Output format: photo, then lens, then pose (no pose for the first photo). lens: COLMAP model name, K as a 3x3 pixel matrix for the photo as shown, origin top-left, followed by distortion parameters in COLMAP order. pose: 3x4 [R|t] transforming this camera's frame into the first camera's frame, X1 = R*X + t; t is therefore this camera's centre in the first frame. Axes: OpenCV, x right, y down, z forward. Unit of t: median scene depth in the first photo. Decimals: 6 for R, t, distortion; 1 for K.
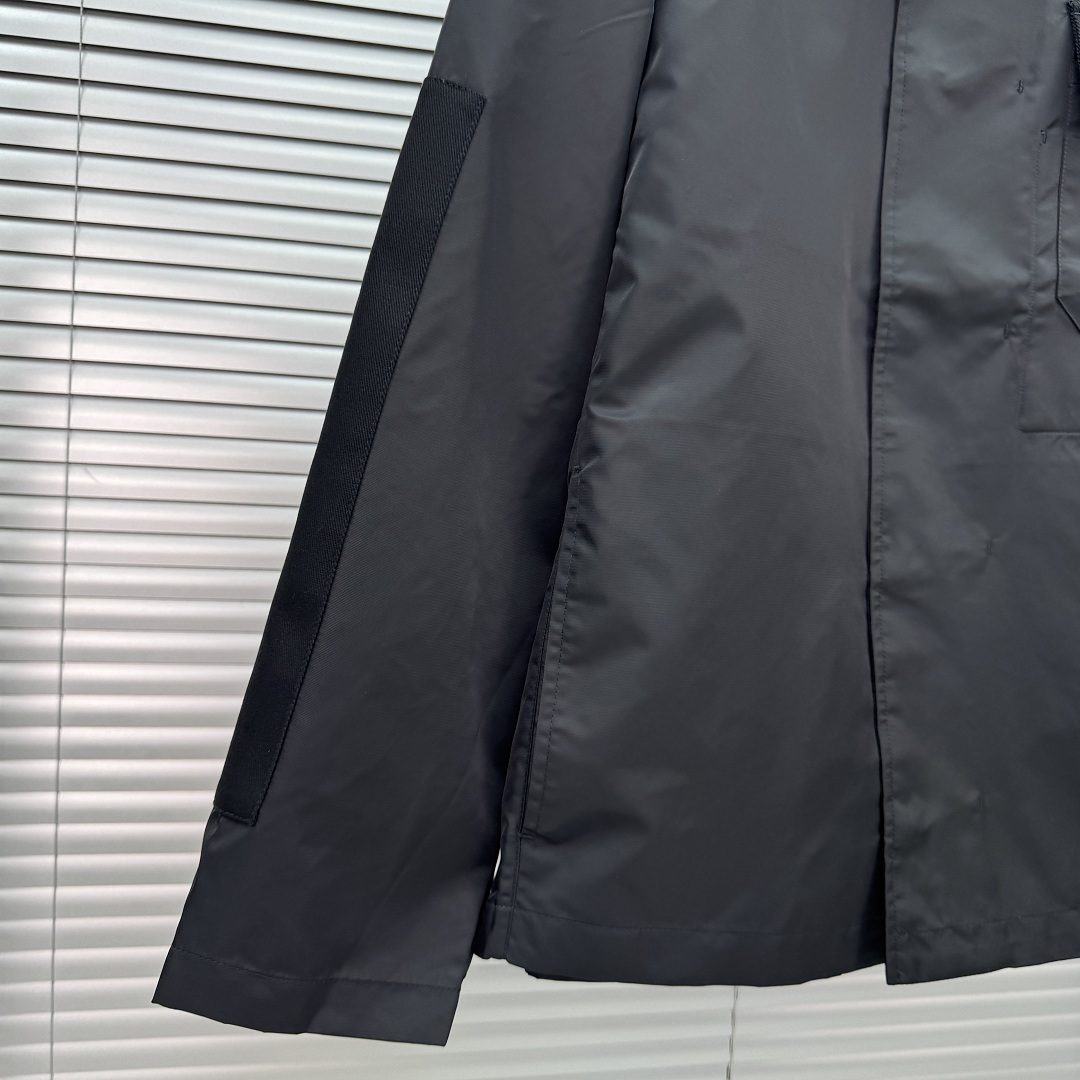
lens RADIAL K [[1051.3, 0, 540.0], [0, 1051.3, 540.0], [0, 0, 1]] dist [-0.036052, 0.014818]
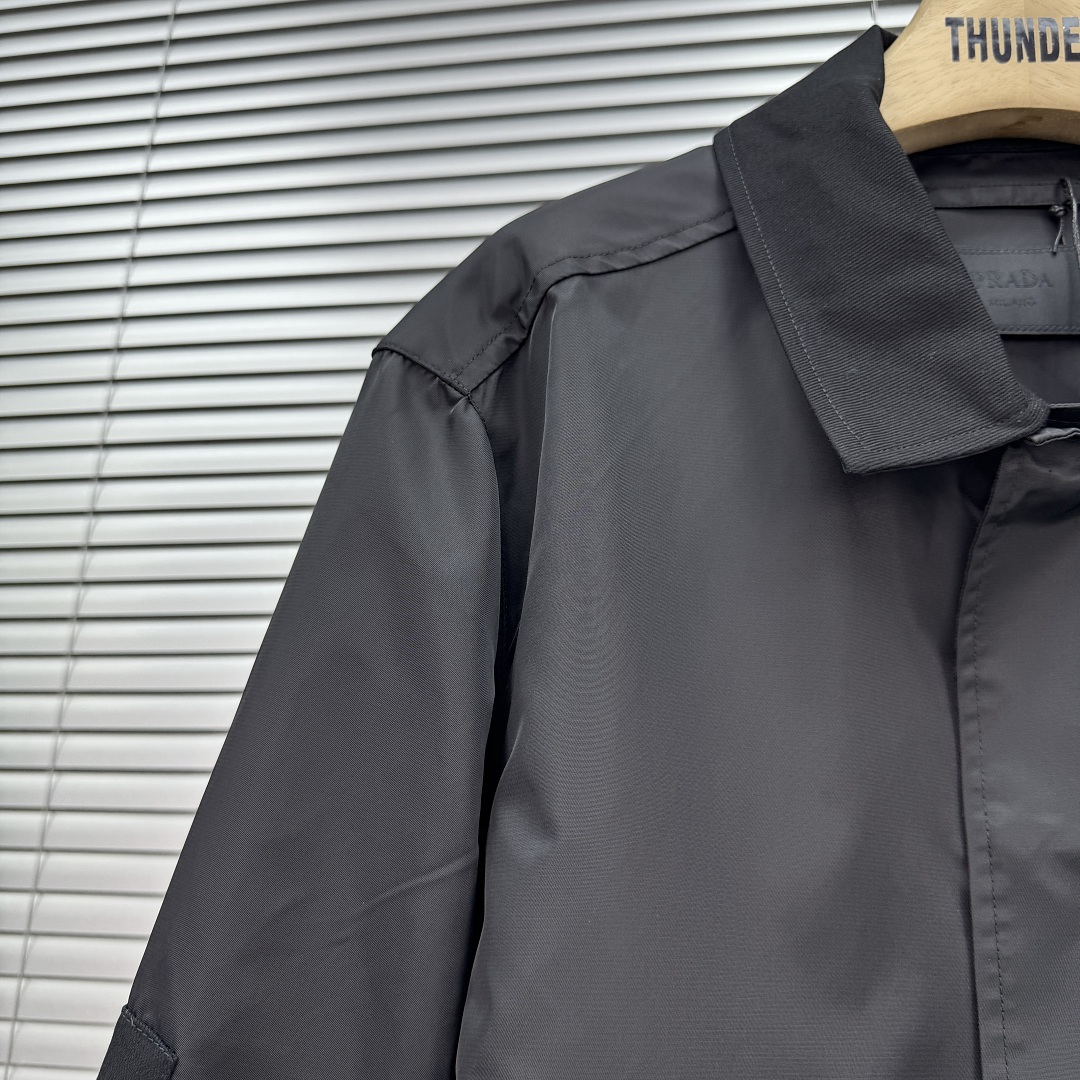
lens RADIAL K [[1051.3, 0, 540.0], [0, 1051.3, 540.0], [0, 0, 1]] dist [-0.036052, 0.014818]
pose [[0.938267, -0.131149, -0.320087, 0.322748], [0.003604, 0.928996, -0.370071, -0.384239], [0.345894, 0.346072, 0.872119, 0.326365]]
